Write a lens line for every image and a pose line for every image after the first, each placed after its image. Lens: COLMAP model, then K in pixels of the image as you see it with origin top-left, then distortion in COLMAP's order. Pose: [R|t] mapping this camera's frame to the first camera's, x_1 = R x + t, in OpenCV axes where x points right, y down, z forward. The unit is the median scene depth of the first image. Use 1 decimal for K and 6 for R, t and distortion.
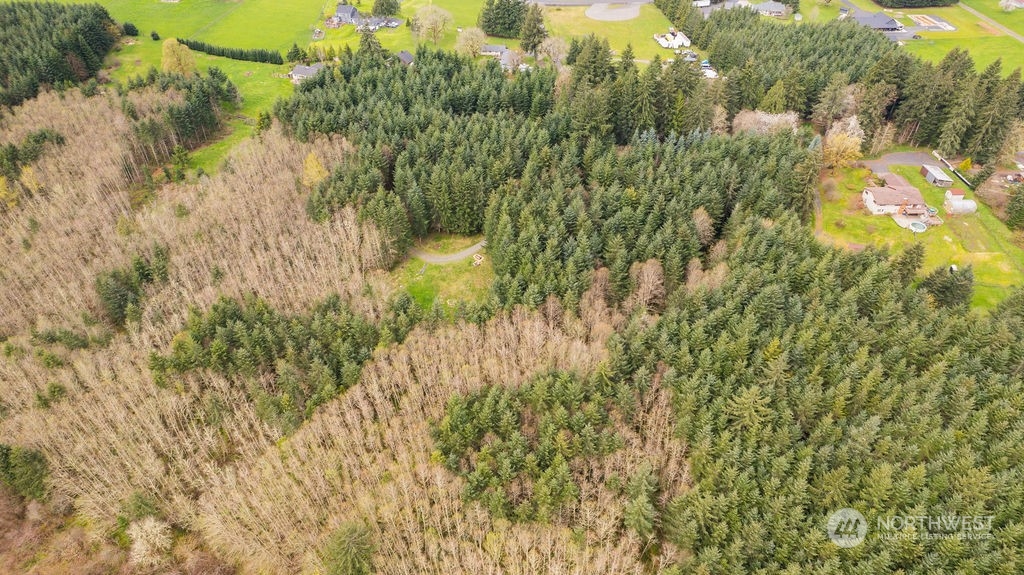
lens RADIAL K [[660.3, 0, 512.0], [0, 660.3, 287.5], [0, 0, 1]] dist [-0.099591, 0.101668]
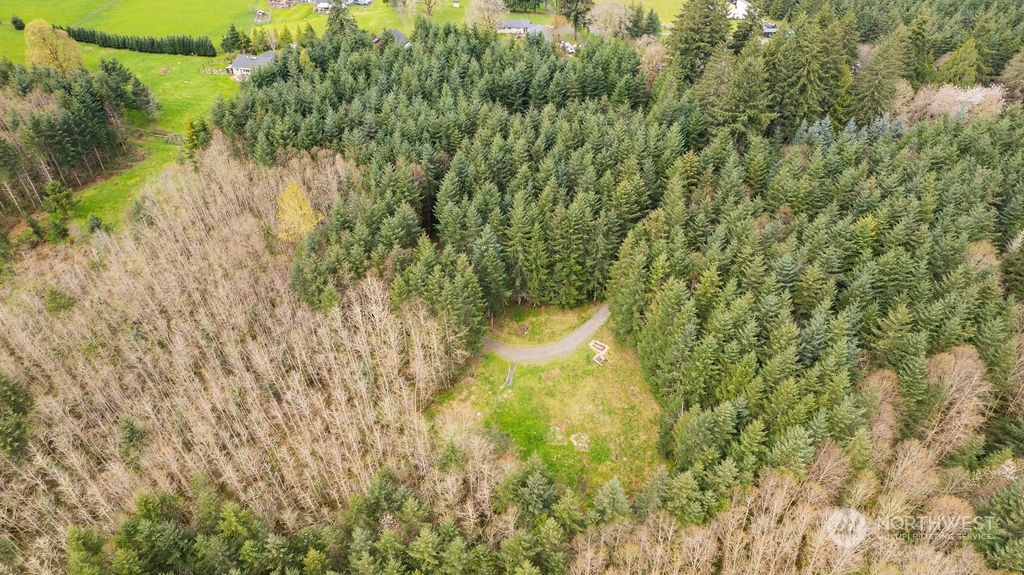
lens RADIAL K [[660.3, 0, 512.0], [0, 660.3, 287.5], [0, 0, 1]] dist [-0.099591, 0.101668]
pose [[0.993131, -0.071288, 0.092785, -0.160973], [0.072685, 0.997286, -0.011761, -0.087287], [-0.091695, 0.018424, 0.995617, 0.382217]]
